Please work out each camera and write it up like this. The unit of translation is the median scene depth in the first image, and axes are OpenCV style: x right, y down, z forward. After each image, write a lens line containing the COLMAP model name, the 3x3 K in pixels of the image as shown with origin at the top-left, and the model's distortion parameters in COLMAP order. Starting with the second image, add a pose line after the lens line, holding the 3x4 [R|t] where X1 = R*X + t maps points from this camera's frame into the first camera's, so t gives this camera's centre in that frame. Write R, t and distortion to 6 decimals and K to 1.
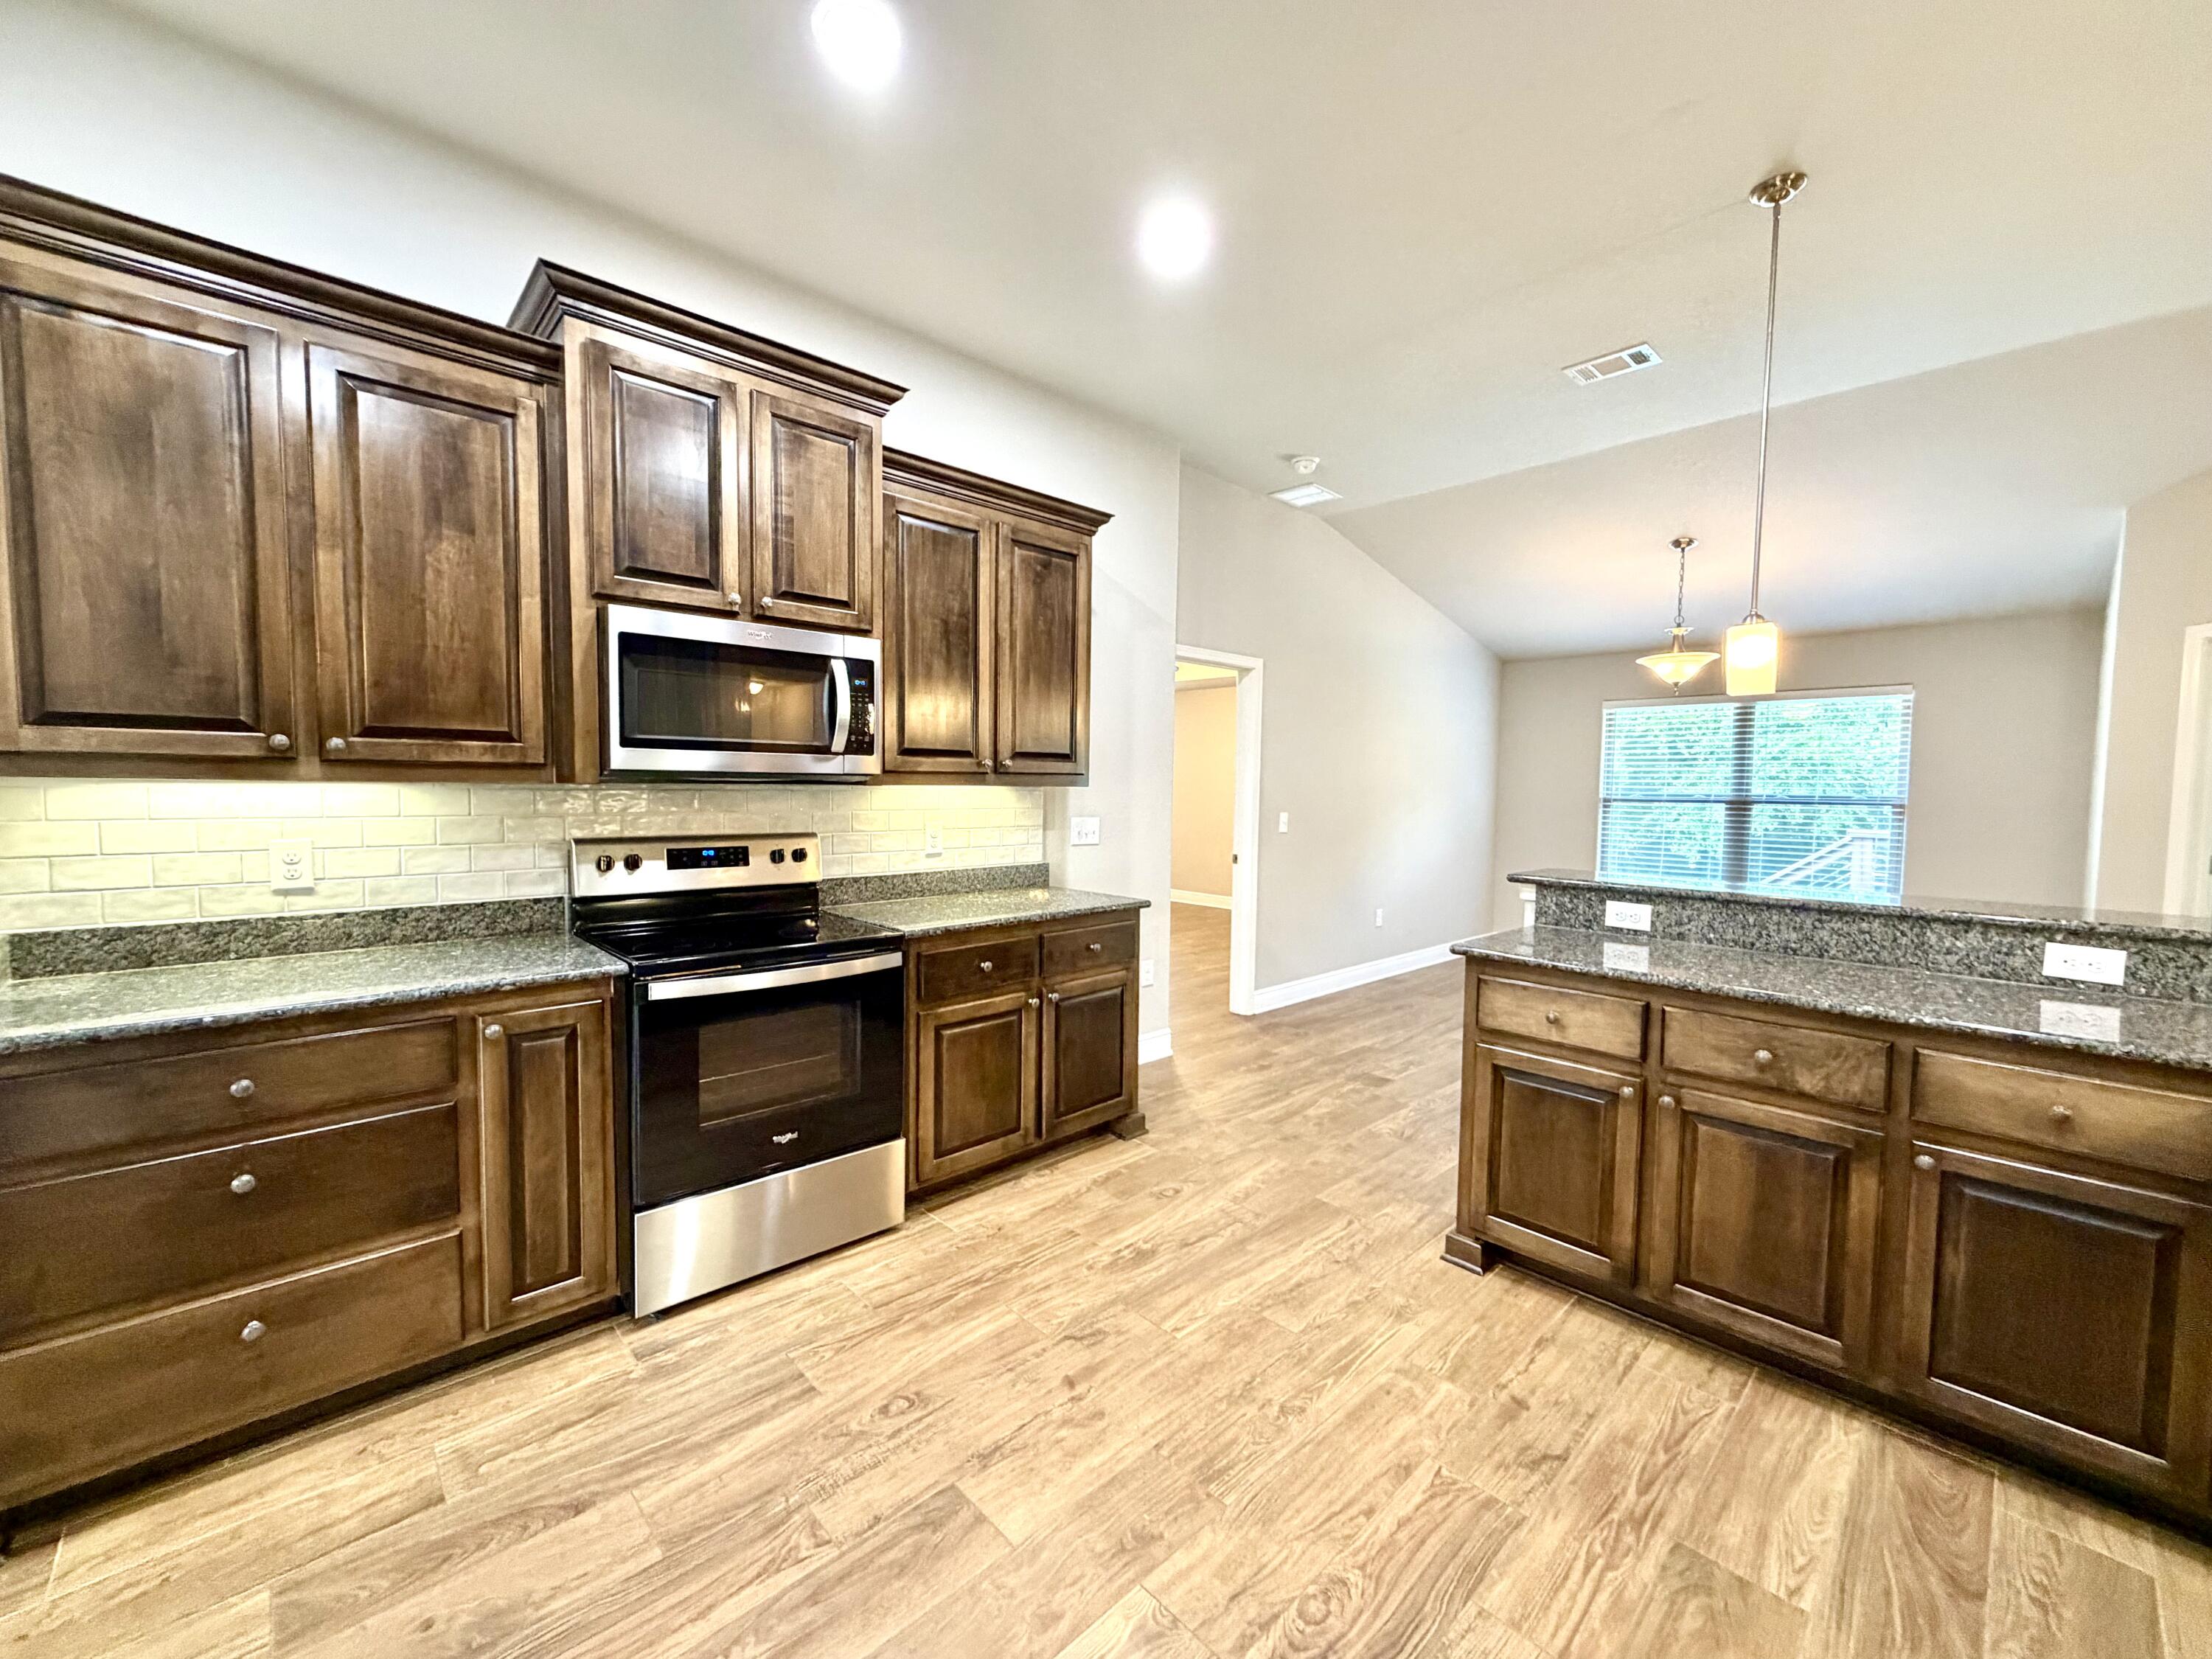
lens RADIAL K [[883.7, 0, 1098.3], [0, 883.7, 834.1], [0, 0, 1]] dist [0.000517, 0.000493]
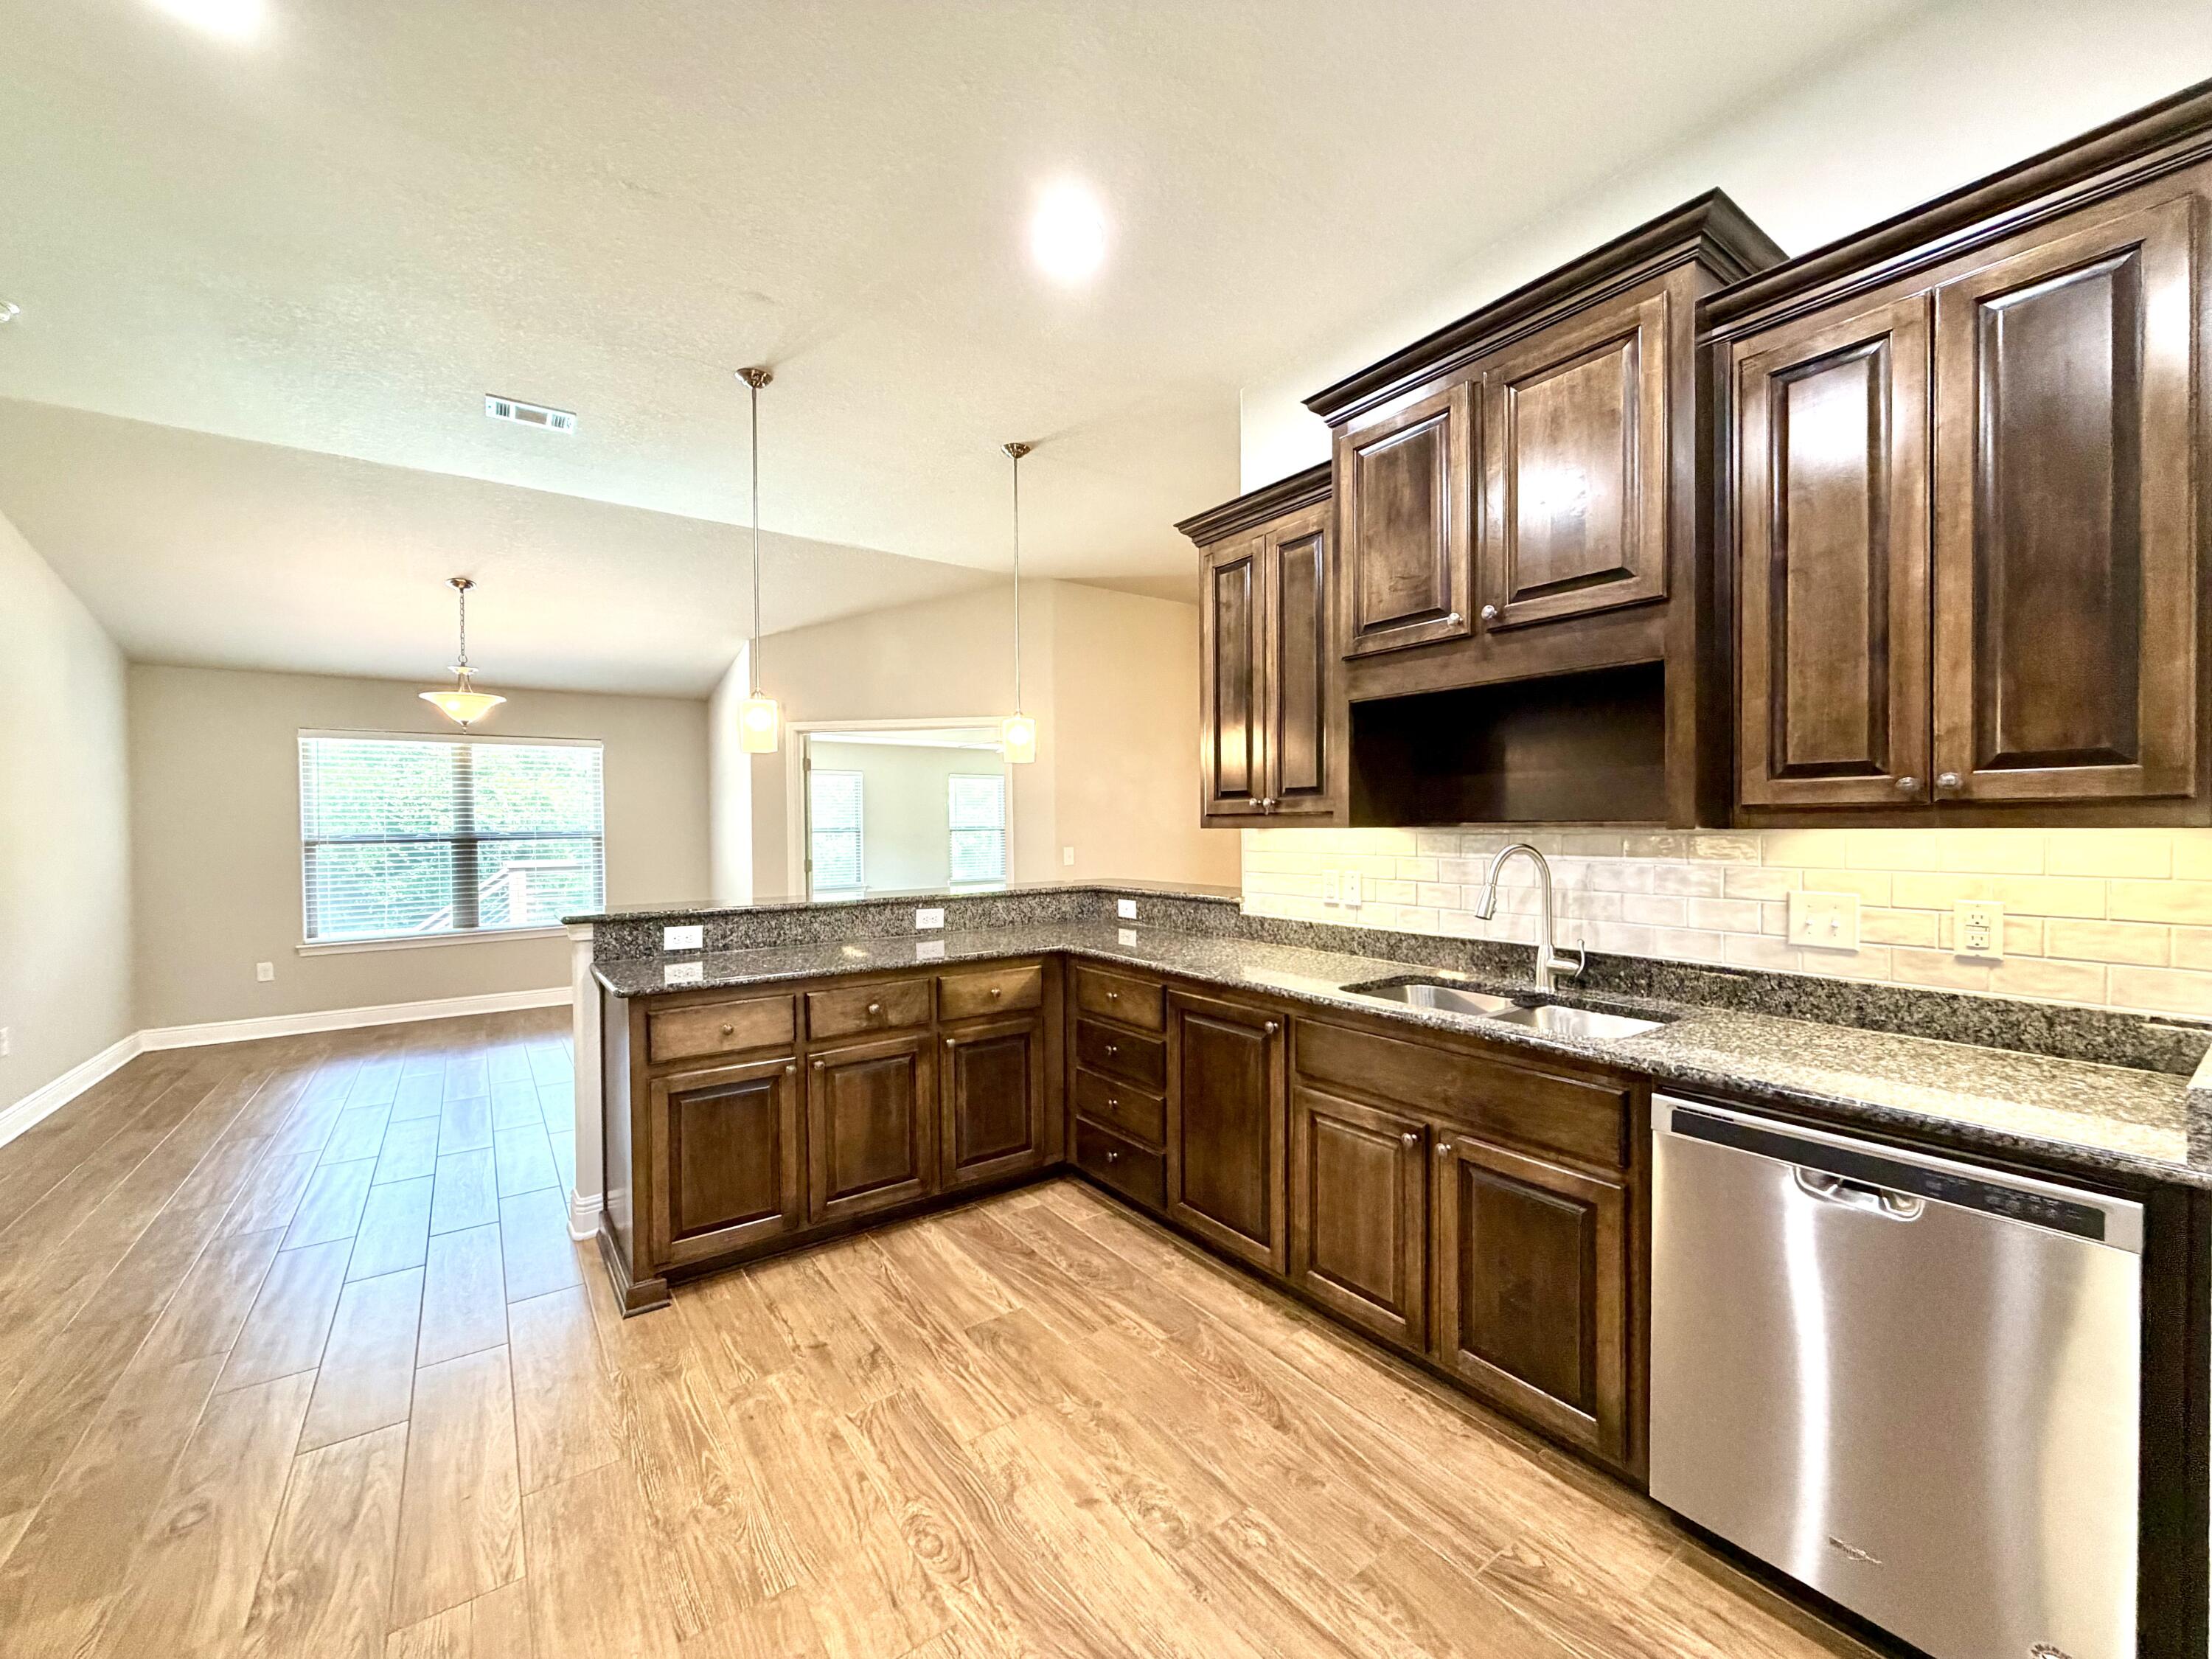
lens RADIAL K [[883.7, 0, 1098.3], [0, 883.7, 834.1], [0, 0, 1]] dist [0.000517, 0.000493]
pose [[0.136885, -0.027049, 0.990218, -0.495776], [0.069573, 0.997421, 0.017628, -0.026092], [-0.988141, 0.066480, 0.138414, 0.337012]]
